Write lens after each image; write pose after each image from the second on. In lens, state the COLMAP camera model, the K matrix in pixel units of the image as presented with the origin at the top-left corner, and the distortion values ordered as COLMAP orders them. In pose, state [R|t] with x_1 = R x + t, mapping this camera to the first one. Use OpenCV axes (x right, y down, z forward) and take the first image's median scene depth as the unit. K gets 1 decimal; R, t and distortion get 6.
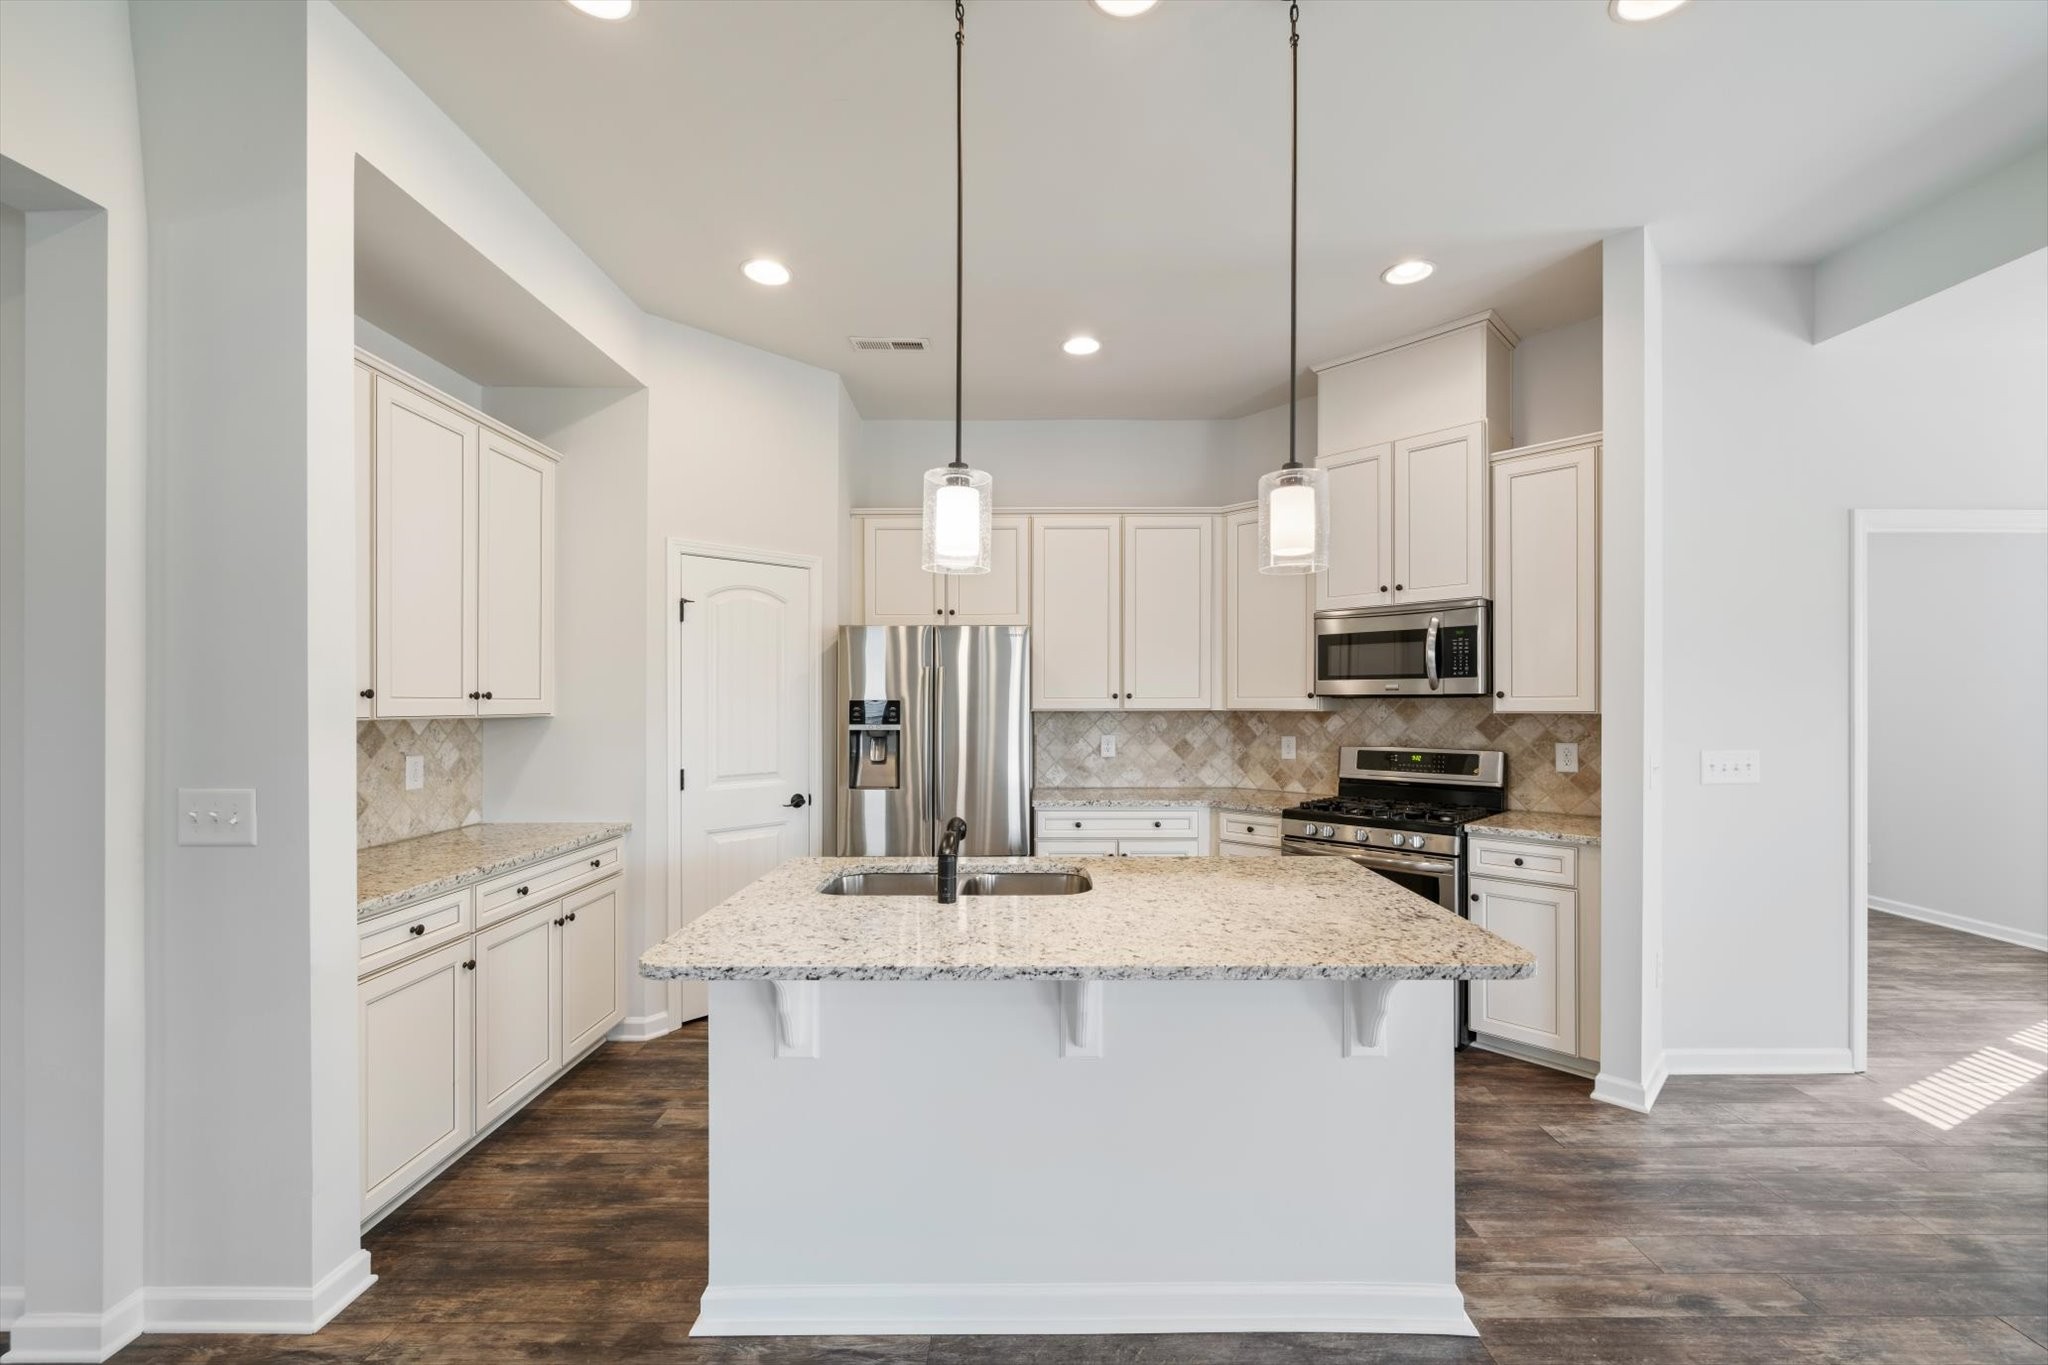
lens RADIAL K [[803.4, 0, 1030.8], [0, 803.4, 703.7], [0, 0, 1]] dist [-0.003463, 0.000408]
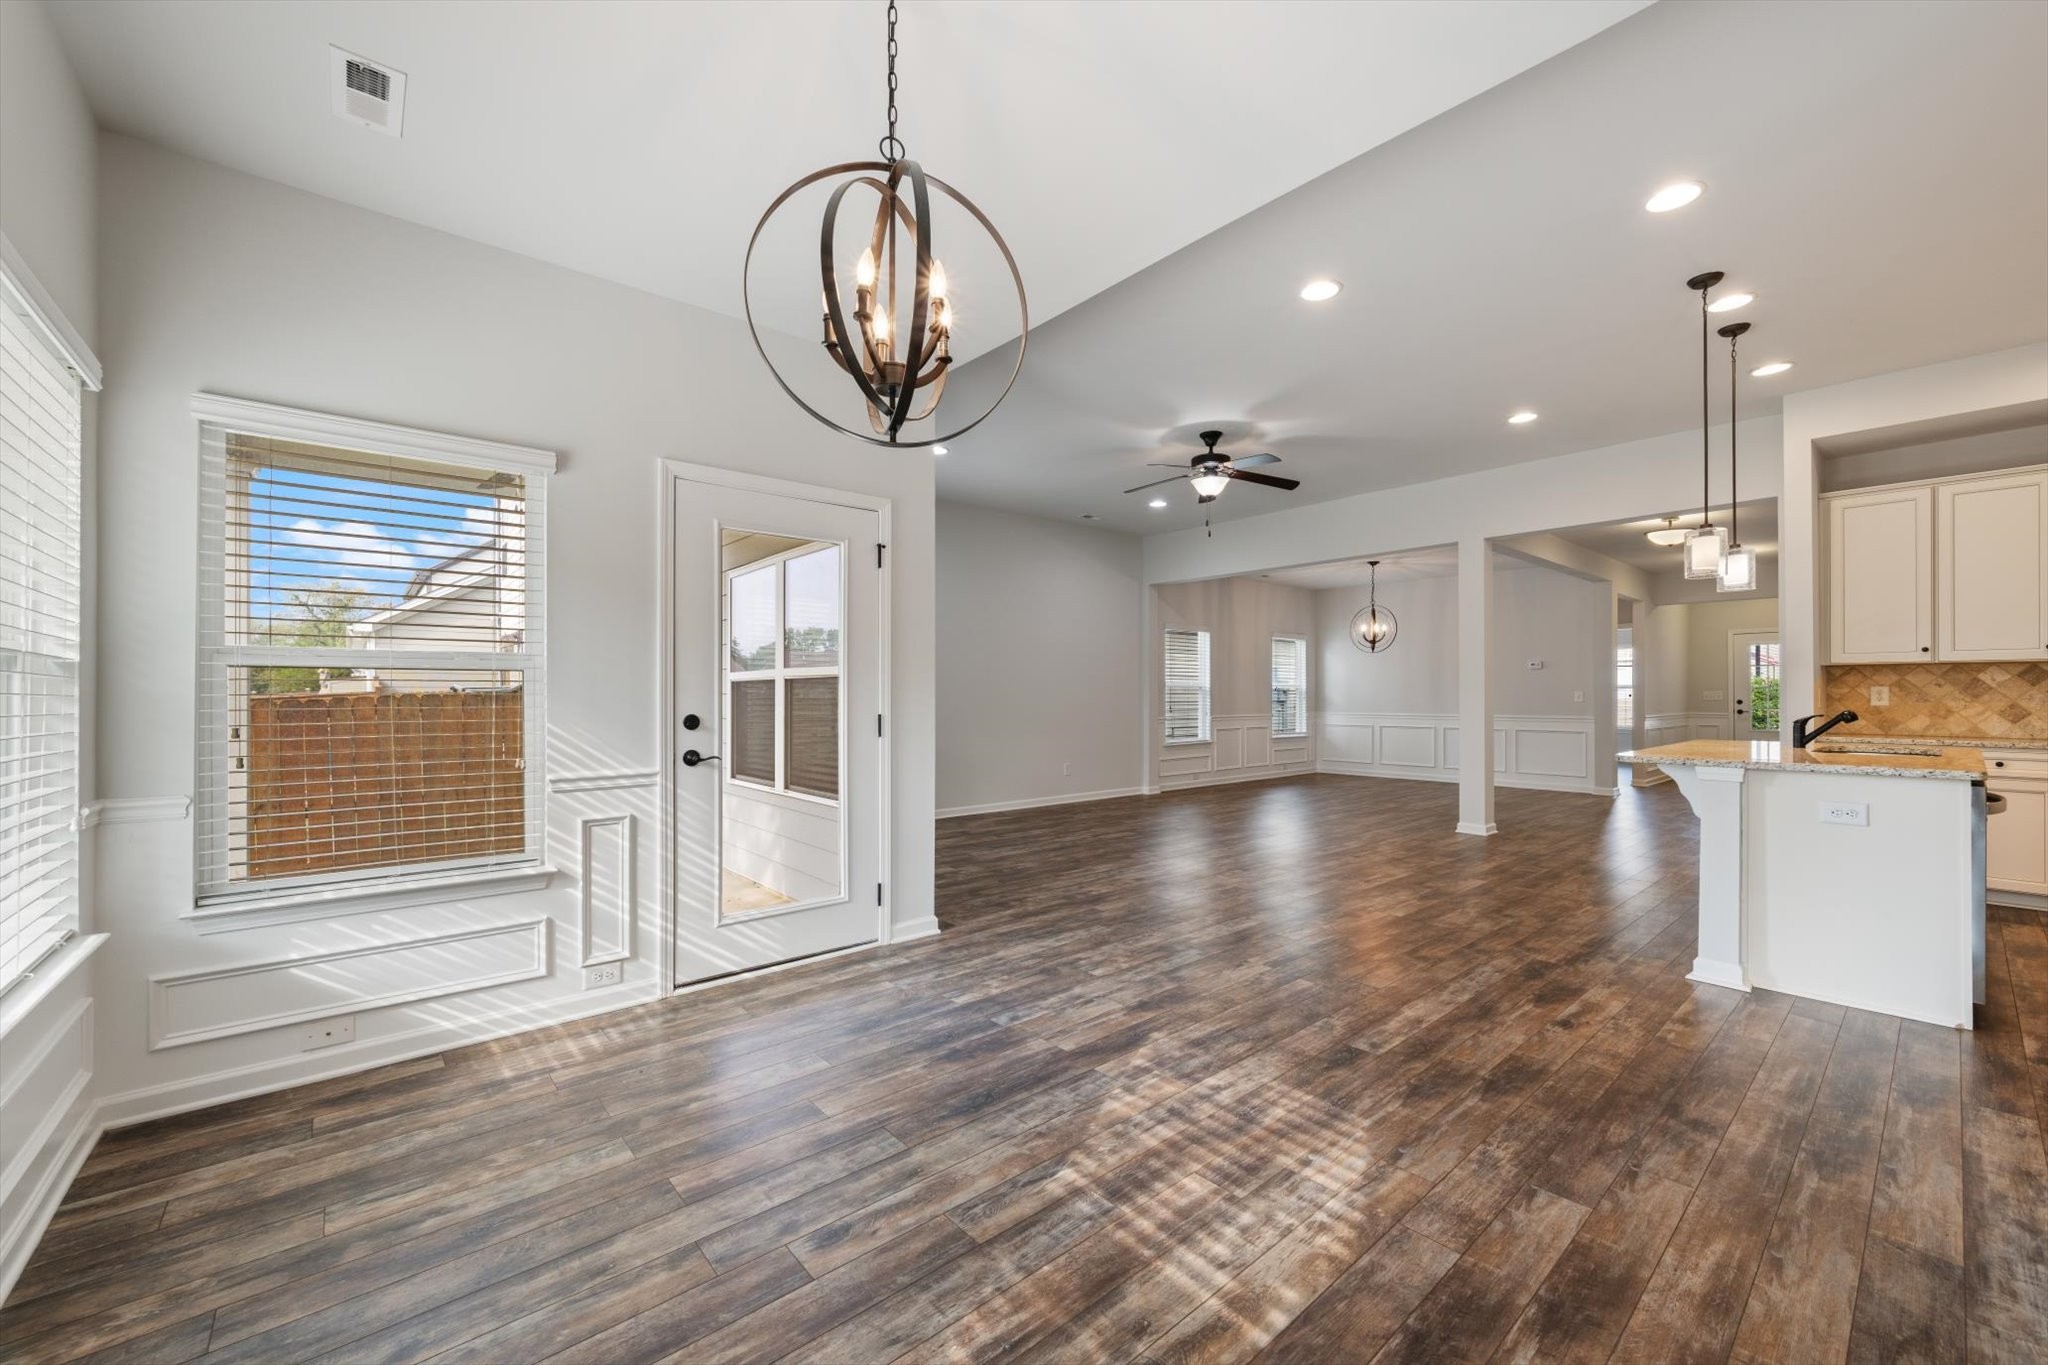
lens RADIAL K [[803.4, 0, 1045.0], [0, 803.4, 687.2], [0, 0, 1]] dist [-0.003463, 0.000408]
pose [[-0.746290, -0.000287, -0.665621, 1.408150], [0.001915, 0.999995, -0.002578, 0.054141], [0.665618, -0.003198, -0.746286, 0.668336]]
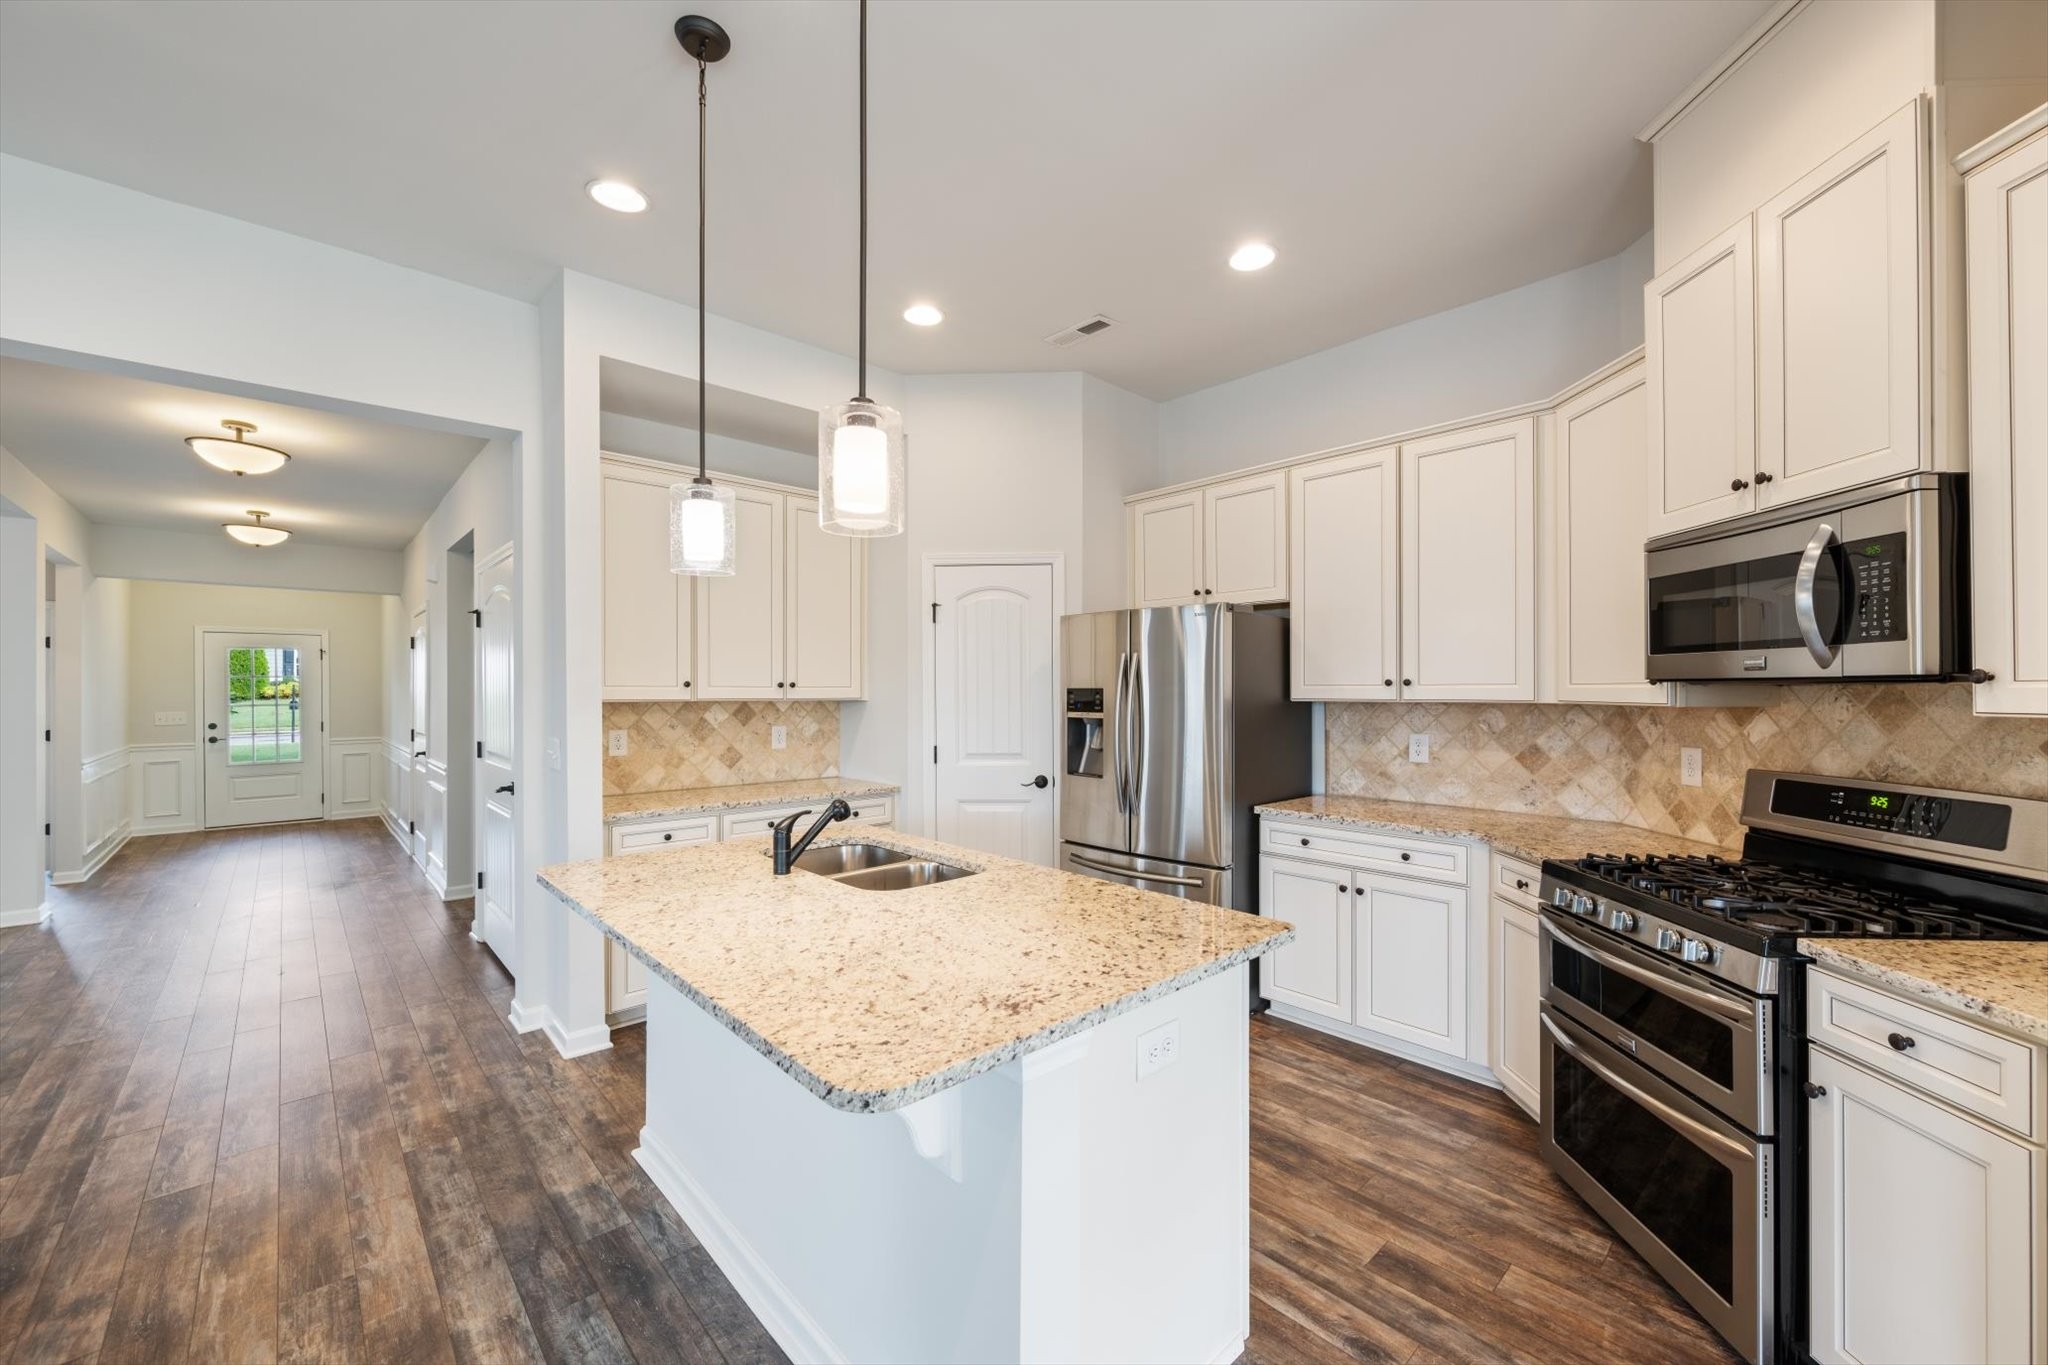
lens RADIAL K [[803.4, 0, 1027.2], [0, 803.4, 683.6], [0, 0, 1]] dist [-0.003463, 0.000408]
pose [[0.680878, -0.003598, -0.732388, 0.505234], [-0.002458, 0.999971, -0.007197, -0.002397], [0.732392, 0.006701, 0.680850, 0.271551]]
